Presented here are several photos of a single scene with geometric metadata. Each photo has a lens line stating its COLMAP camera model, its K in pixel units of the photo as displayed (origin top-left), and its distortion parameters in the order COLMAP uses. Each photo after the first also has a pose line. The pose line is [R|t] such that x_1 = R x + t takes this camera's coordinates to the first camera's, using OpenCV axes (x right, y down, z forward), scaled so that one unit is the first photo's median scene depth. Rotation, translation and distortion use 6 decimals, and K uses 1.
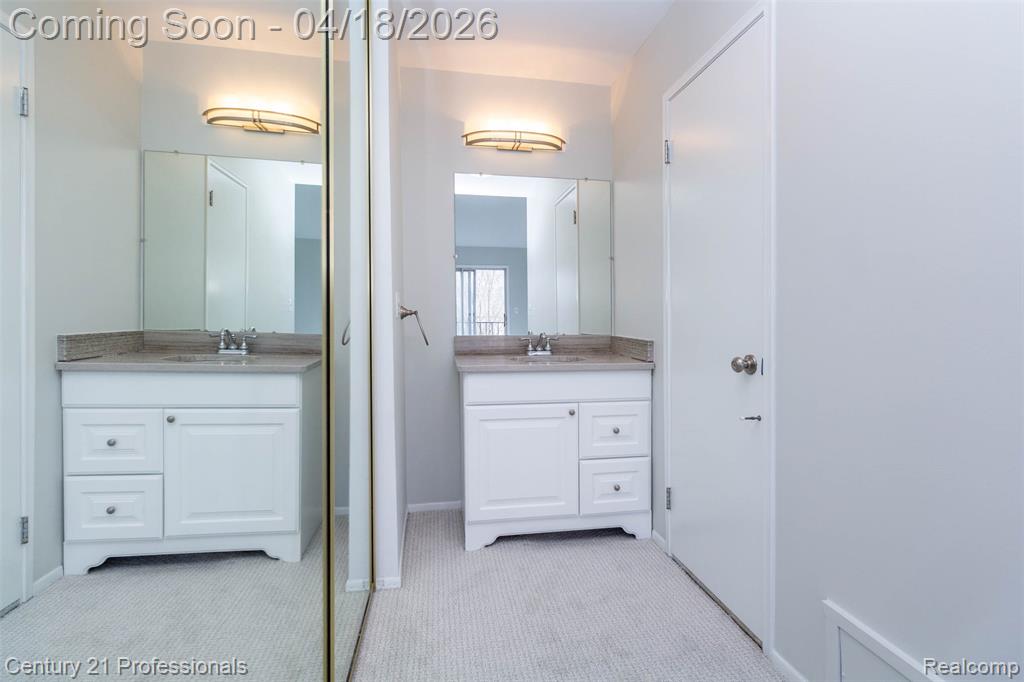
lens RADIAL K [[480.9, 0, 513.8], [0, 480.9, 333.4], [0, 0, 1]] dist [-0.000701, -0.000287]
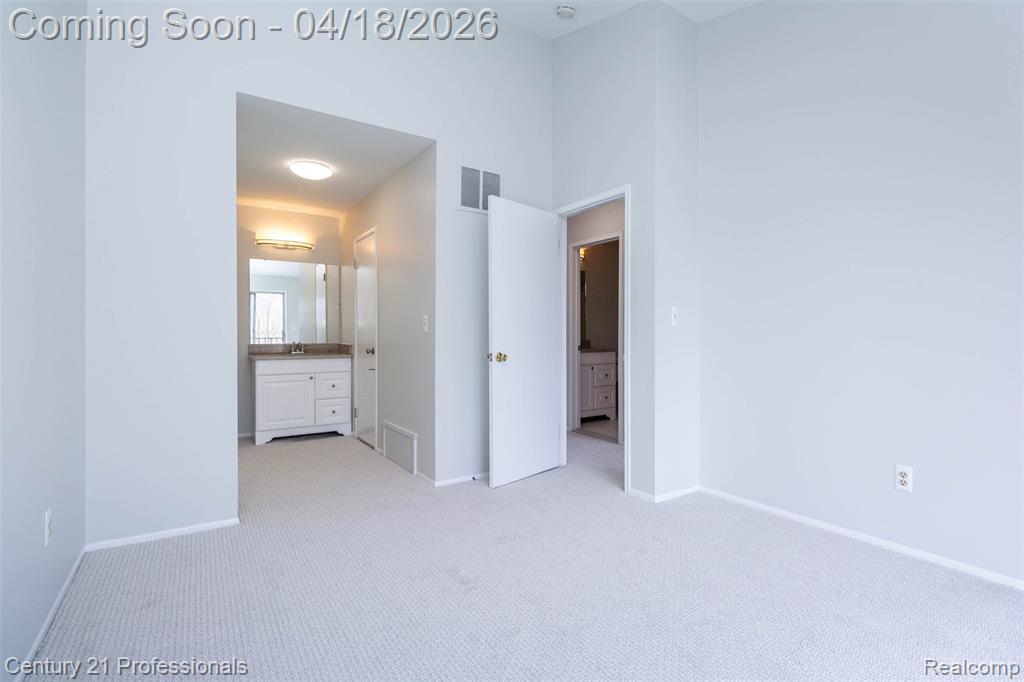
lens RADIAL K [[475.0, 0, 515.0], [0, 475.0, 320.7], [0, 0, 1]] dist [0.001511, 0.000058]
pose [[0.909336, 0.008493, 0.415977, 0.052076], [0.015505, 0.998405, -0.054279, 0.030579], [-0.415774, 0.055807, 0.907754, -1.156641]]
